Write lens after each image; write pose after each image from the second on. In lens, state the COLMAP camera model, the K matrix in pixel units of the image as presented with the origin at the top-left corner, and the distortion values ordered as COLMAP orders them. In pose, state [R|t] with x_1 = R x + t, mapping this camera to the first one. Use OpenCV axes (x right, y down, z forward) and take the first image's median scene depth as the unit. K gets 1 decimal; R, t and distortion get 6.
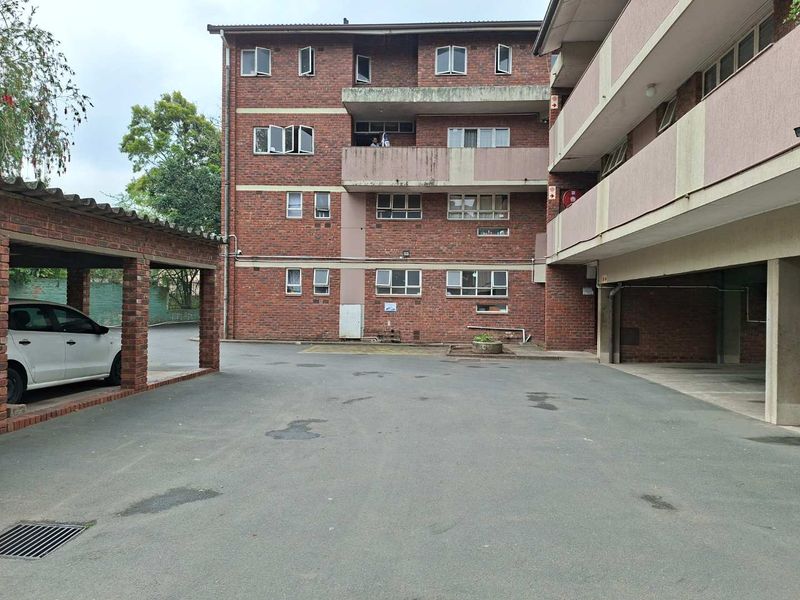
lens RADIAL K [[511.2, 0, 400.0], [0, 511.2, 300.0], [0, 0, 1]] dist [0.044591, 0.000951]
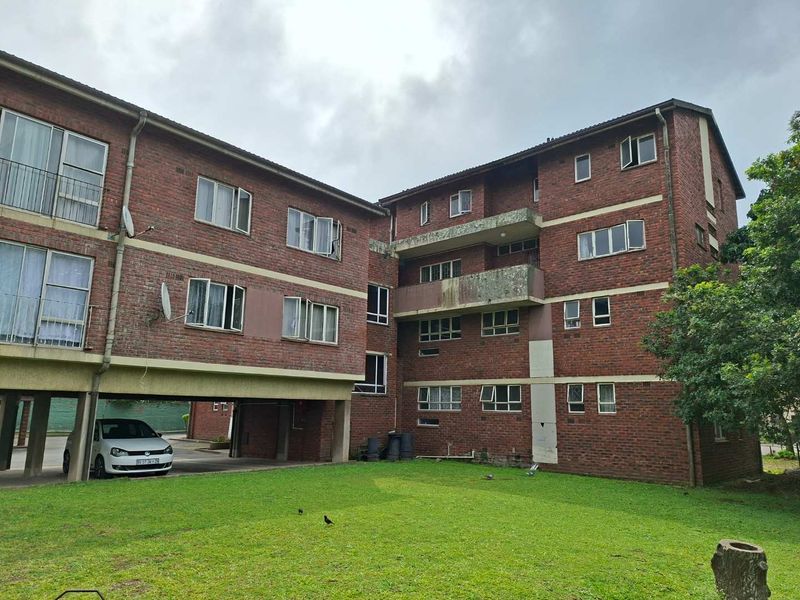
lens RADIAL K [[573.5, 0, 400.0], [0, 573.5, 300.0], [0, 0, 1]] dist [0.158815, -0.148685]
pose [[0.783719, -0.121038, -0.609209, 0.554769], [-0.004061, 0.979809, -0.199893, 0.004669], [0.621103, 0.159134, 0.767403, -0.026707]]
